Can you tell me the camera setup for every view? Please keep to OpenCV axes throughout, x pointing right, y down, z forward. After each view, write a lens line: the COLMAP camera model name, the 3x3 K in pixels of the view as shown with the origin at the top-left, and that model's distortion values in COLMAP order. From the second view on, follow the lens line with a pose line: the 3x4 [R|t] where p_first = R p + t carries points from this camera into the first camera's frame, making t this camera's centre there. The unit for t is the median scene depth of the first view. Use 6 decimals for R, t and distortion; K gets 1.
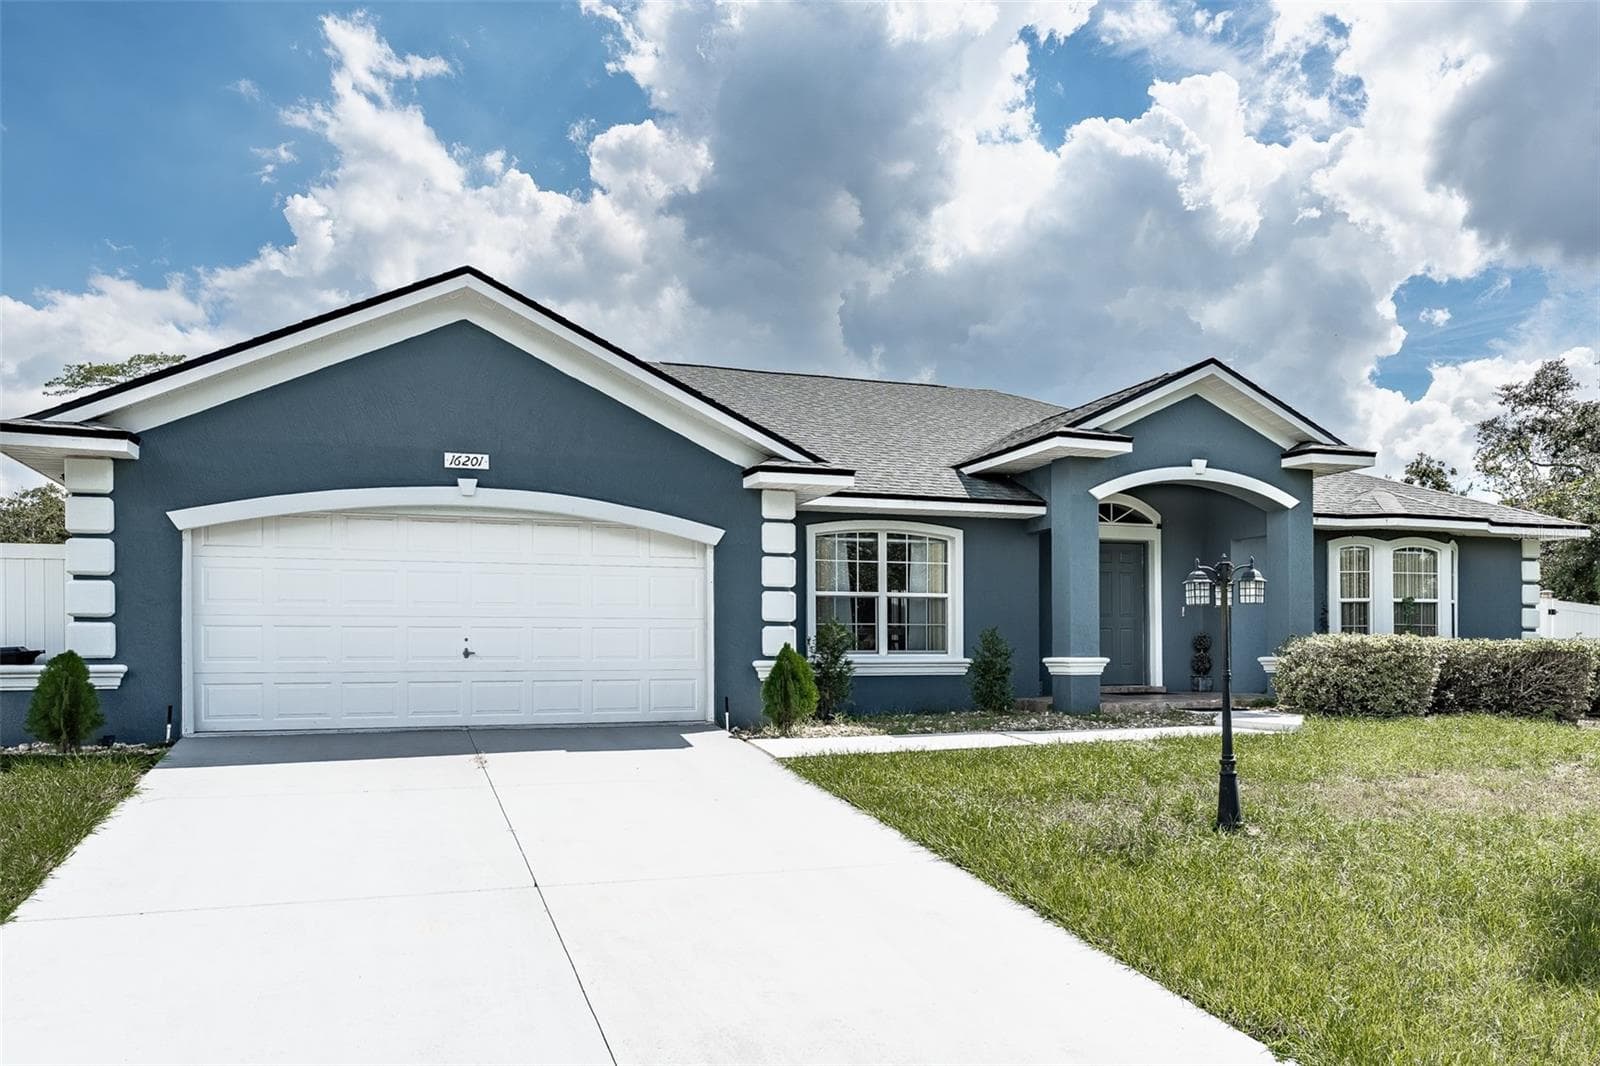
lens RADIAL K [[1071.7, 0, 845.6], [0, 1071.7, 638.7], [0, 0, 1]] dist [0.006063, 0.000696]
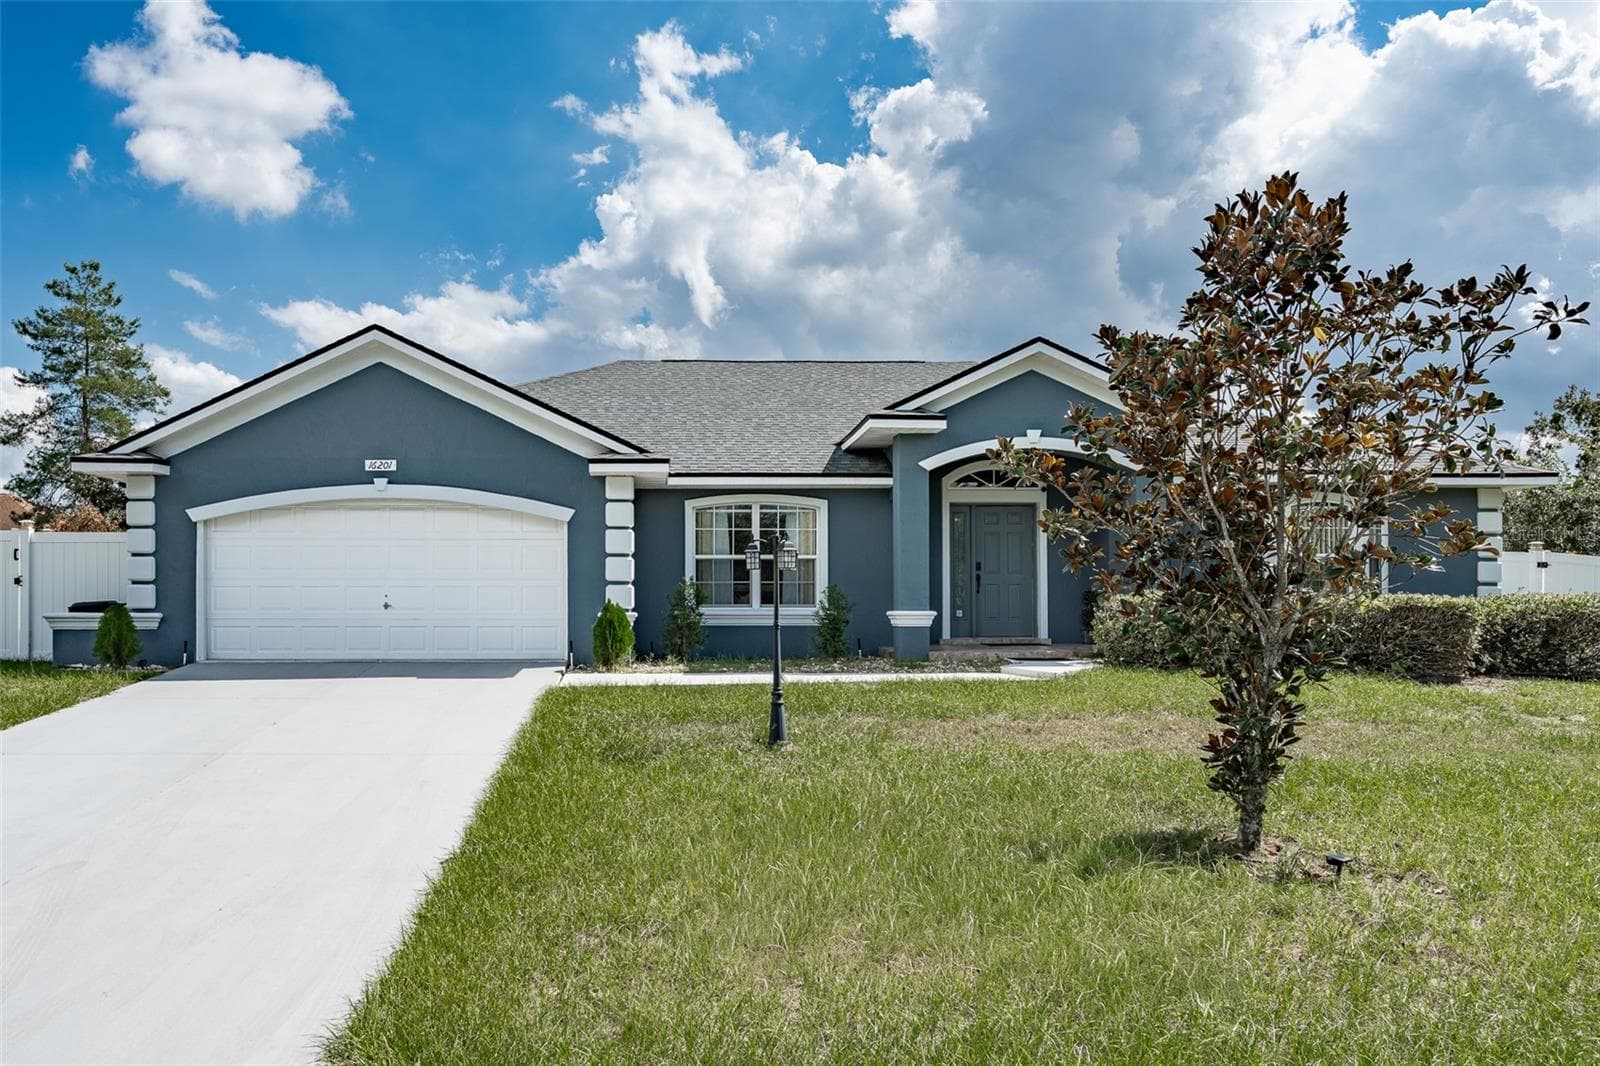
lens RADIAL K [[1075.2, 0, 795.7], [0, 1075.2, 566.5], [0, 0, 1]] dist [0.012955, -0.001761]
pose [[0.952278, -0.006867, -0.305155, 0.438181], [0.000620, 0.999788, -0.020564, -0.006126], [0.305232, 0.019393, 0.952081, -0.111254]]
